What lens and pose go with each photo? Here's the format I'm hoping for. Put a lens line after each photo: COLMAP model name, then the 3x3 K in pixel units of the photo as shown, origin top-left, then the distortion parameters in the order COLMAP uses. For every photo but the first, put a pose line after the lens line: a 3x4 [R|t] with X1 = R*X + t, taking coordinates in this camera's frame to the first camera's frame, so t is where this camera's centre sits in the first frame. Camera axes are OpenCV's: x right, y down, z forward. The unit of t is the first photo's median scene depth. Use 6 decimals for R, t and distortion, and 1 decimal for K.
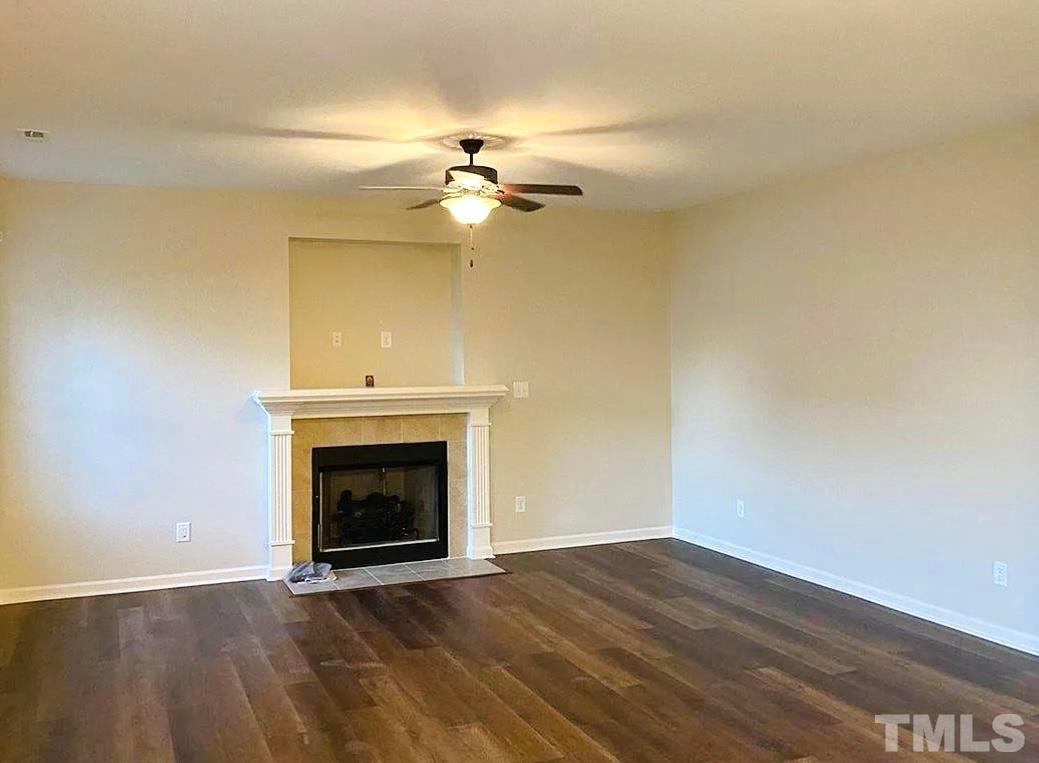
lens RADIAL K [[1019.3, 0, 519.5], [0, 1019.3, 381.5], [0, 0, 1]] dist [0.006950, 0.005264]
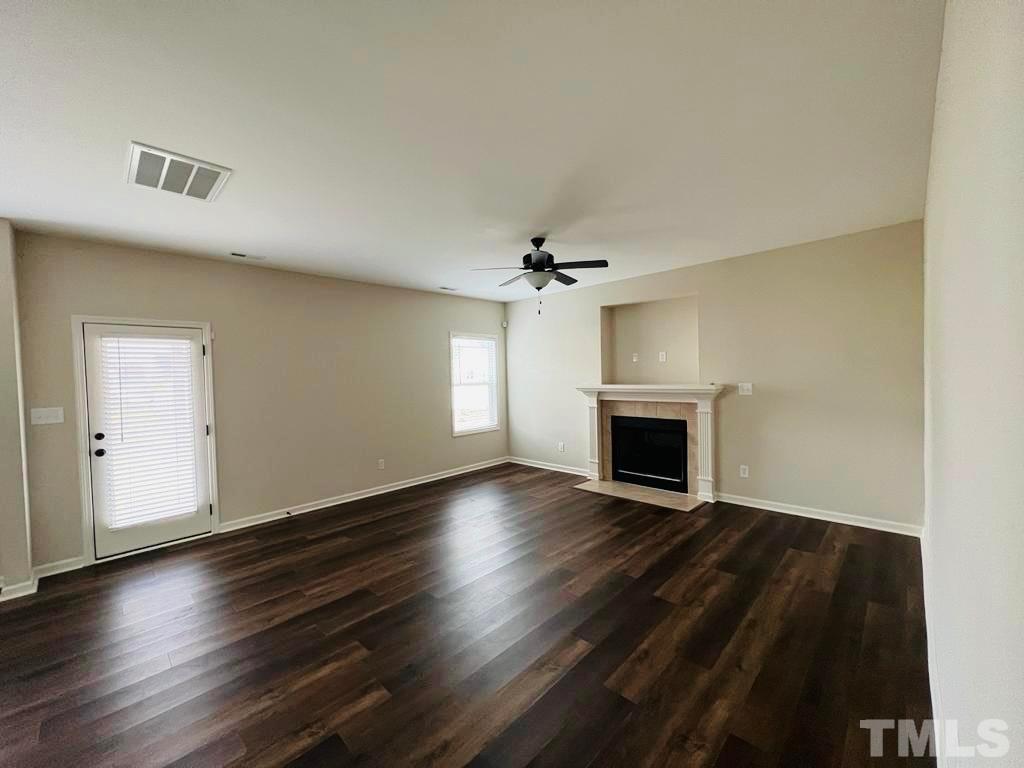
lens RADIAL K [[422.8, 0, 512.0], [0, 422.8, 384.0], [0, 0, 1]] dist [-0.000234, -0.000035]
pose [[0.419306, 0.034323, -0.907196, 0.411379], [-0.017457, 0.999405, 0.029743, -0.012654], [0.907677, 0.003366, 0.419655, 0.484202]]
